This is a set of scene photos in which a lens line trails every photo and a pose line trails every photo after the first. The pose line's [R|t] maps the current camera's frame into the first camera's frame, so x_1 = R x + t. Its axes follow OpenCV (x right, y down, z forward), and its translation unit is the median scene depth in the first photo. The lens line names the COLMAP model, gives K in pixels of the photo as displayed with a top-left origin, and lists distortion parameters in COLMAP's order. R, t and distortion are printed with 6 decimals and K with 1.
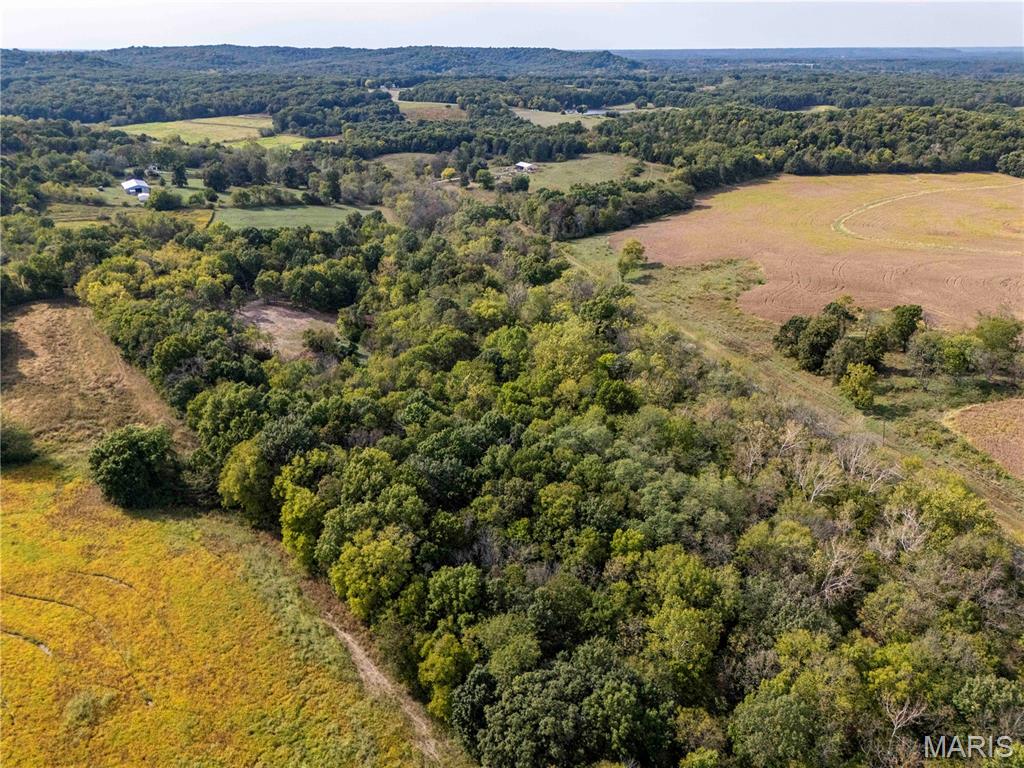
lens RADIAL K [[751.8, 0, 513.5], [0, 751.8, 384.3], [0, 0, 1]] dist [0.064524, -0.054922]
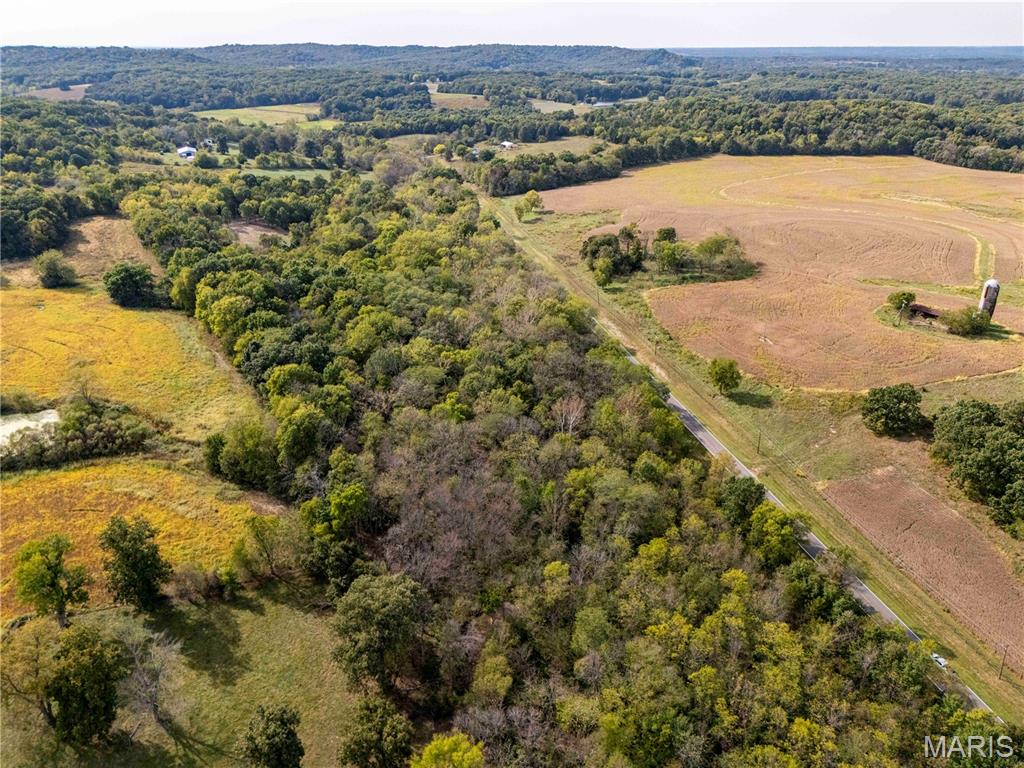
lens RADIAL K [[751.8, 0, 511.0], [0, 751.8, 383.3], [0, 0, 1]] dist [0.064524, -0.054922]
pose [[0.993778, 0.047463, -0.100760, 0.209488], [-0.047389, 0.998872, 0.003133, 0.108138], [0.100795, 0.001661, 0.994906, -0.241393]]
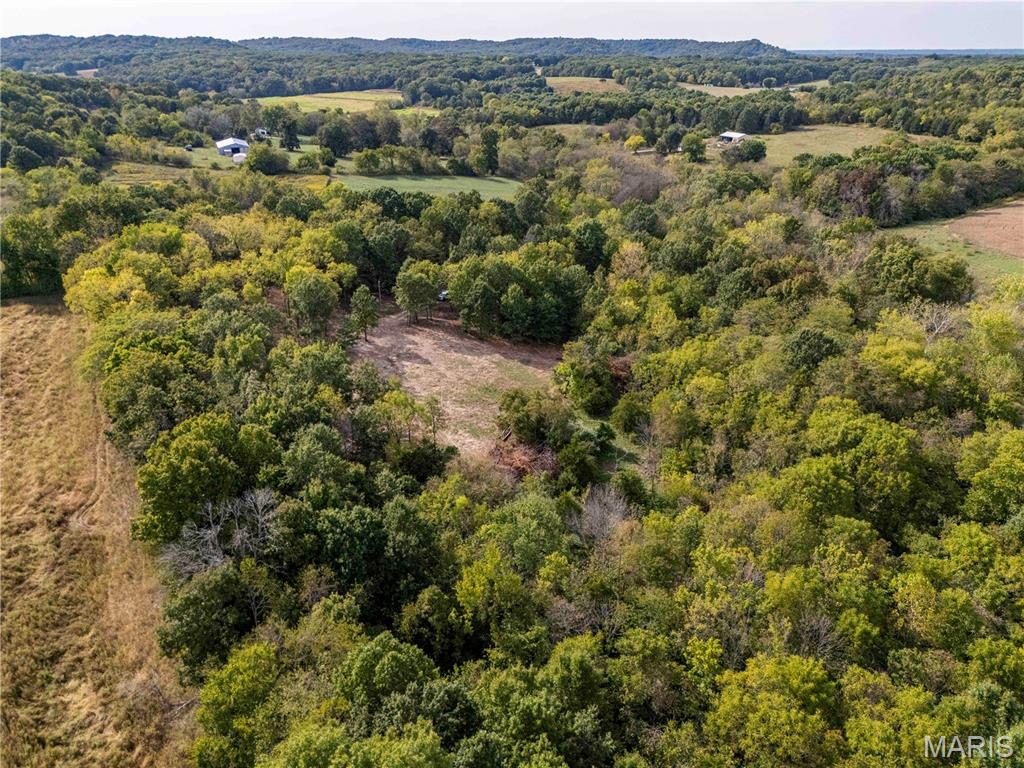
lens RADIAL K [[751.8, 0, 513.9], [0, 751.8, 385.6], [0, 0, 1]] dist [0.064524, -0.054922]
pose [[0.990331, 0.058153, -0.125950, -0.120103], [-0.058703, 0.998275, -0.000655, -0.042149], [0.125695, 0.008042, 0.992036, 0.311122]]
